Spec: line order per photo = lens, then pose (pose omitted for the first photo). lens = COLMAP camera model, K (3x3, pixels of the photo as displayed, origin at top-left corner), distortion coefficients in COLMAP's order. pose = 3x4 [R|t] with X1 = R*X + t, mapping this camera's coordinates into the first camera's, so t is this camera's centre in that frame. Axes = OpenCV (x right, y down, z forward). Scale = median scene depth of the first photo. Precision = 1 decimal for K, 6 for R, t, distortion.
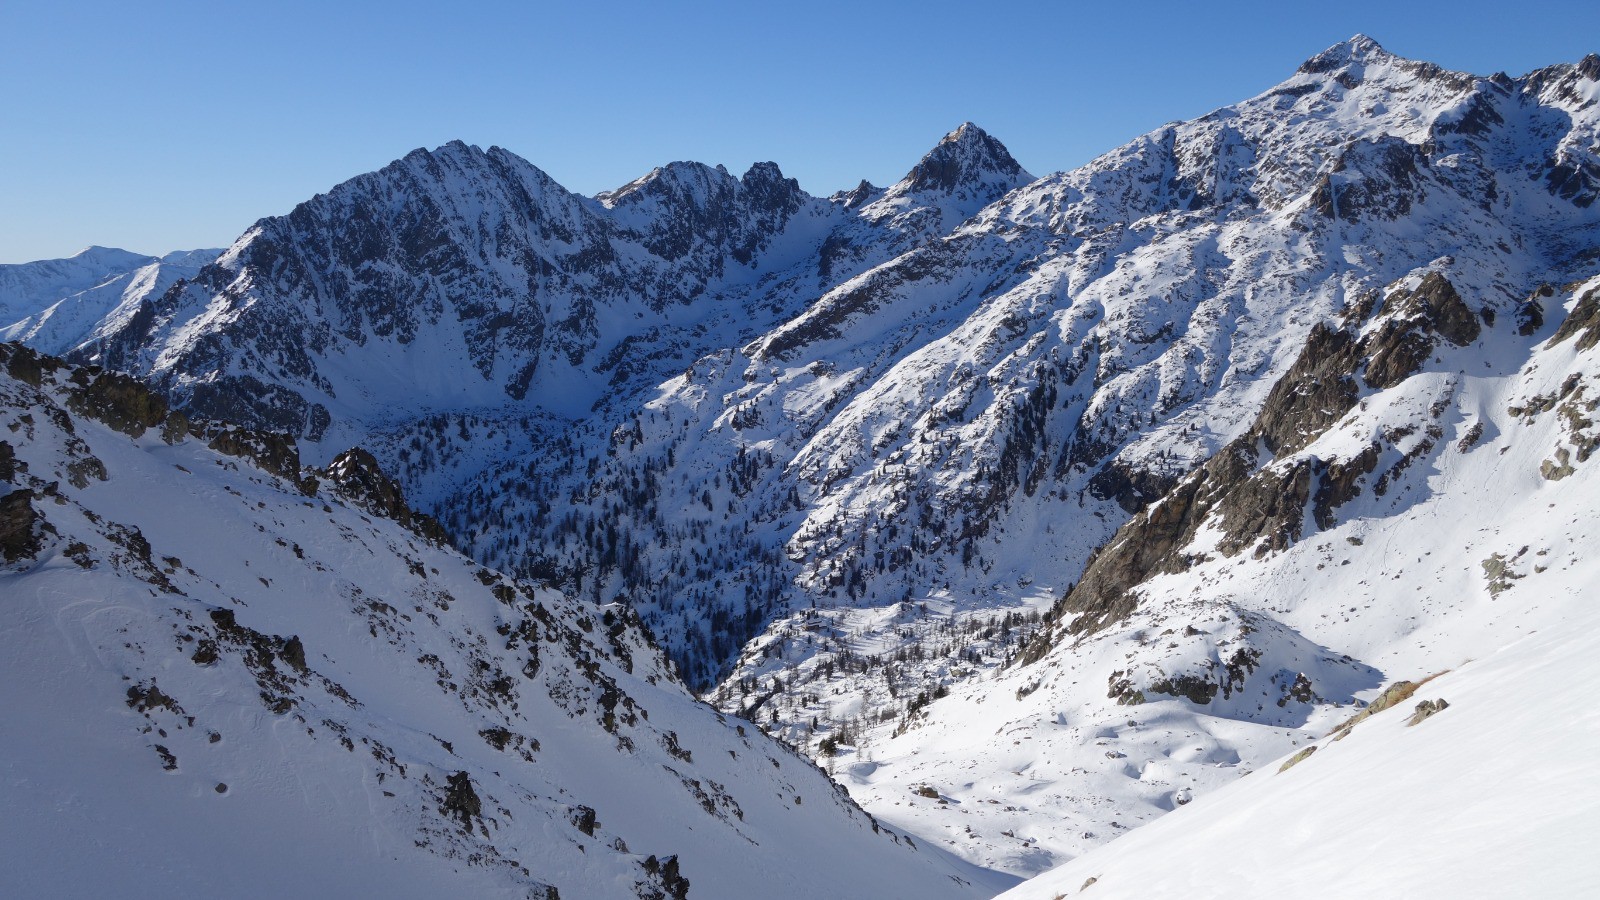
lens RADIAL K [[1254.6, 0, 800.0], [0, 1254.6, 450.0], [0, 0, 1]] dist [0.000096, -0.005809]
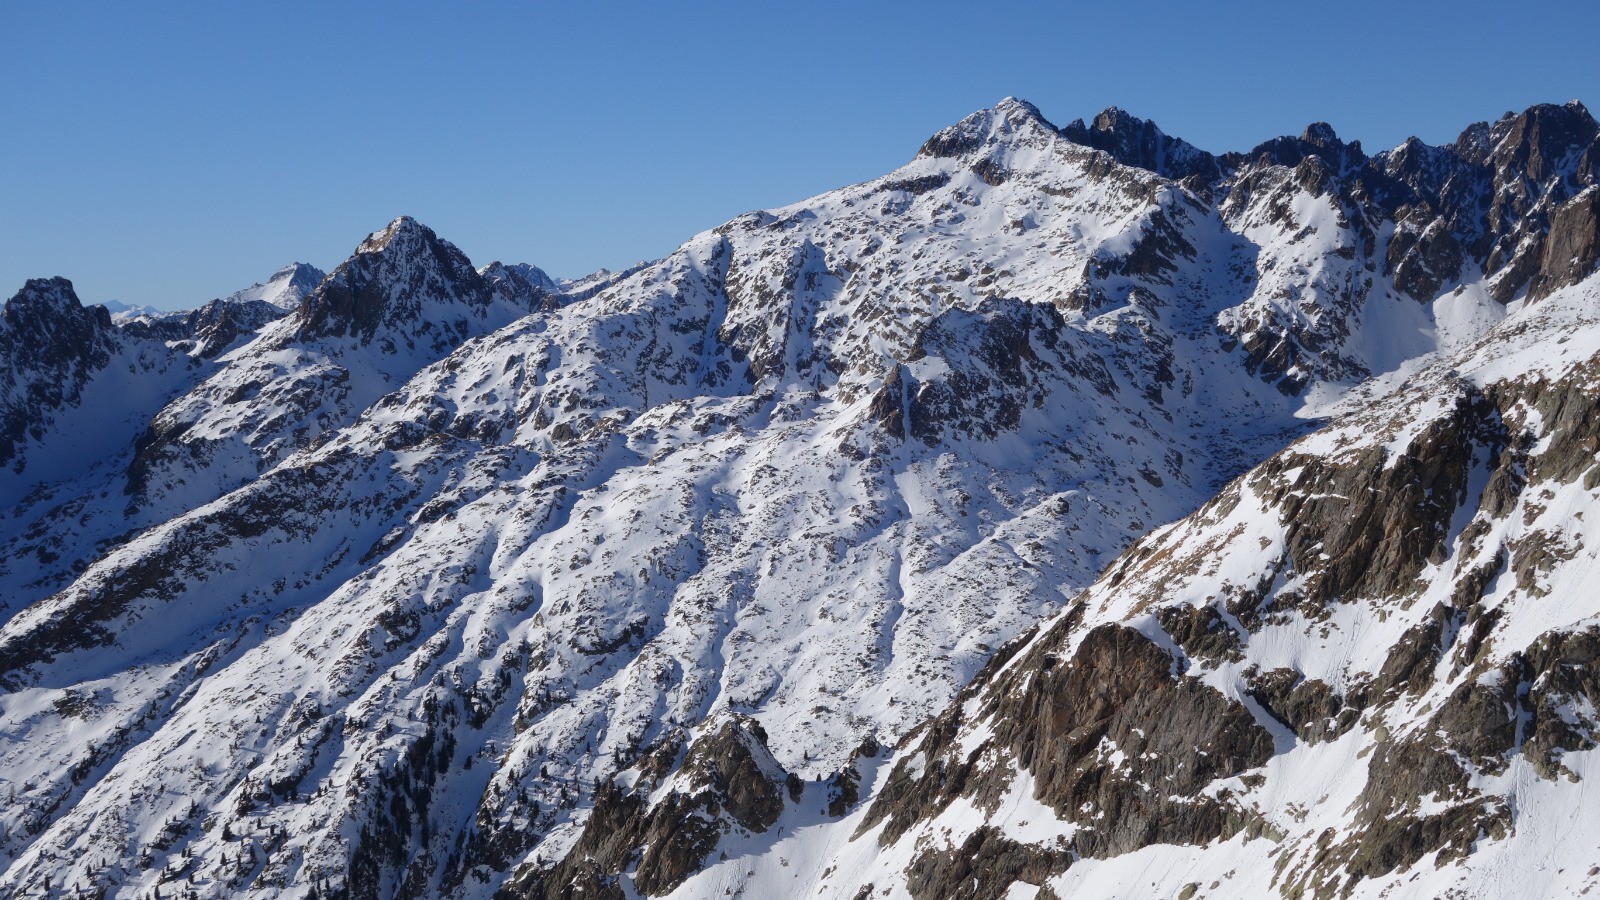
lens RADIAL K [[2254.7, 0, 800.0], [0, 2254.7, 450.0], [0, 0, 1]] dist [0.009751, -0.003767]
pose [[0.970090, -0.011984, 0.242451, 0.091478], [0.036411, 0.994664, -0.096525, -0.067677], [-0.240001, 0.102466, 0.965350, -0.111212]]
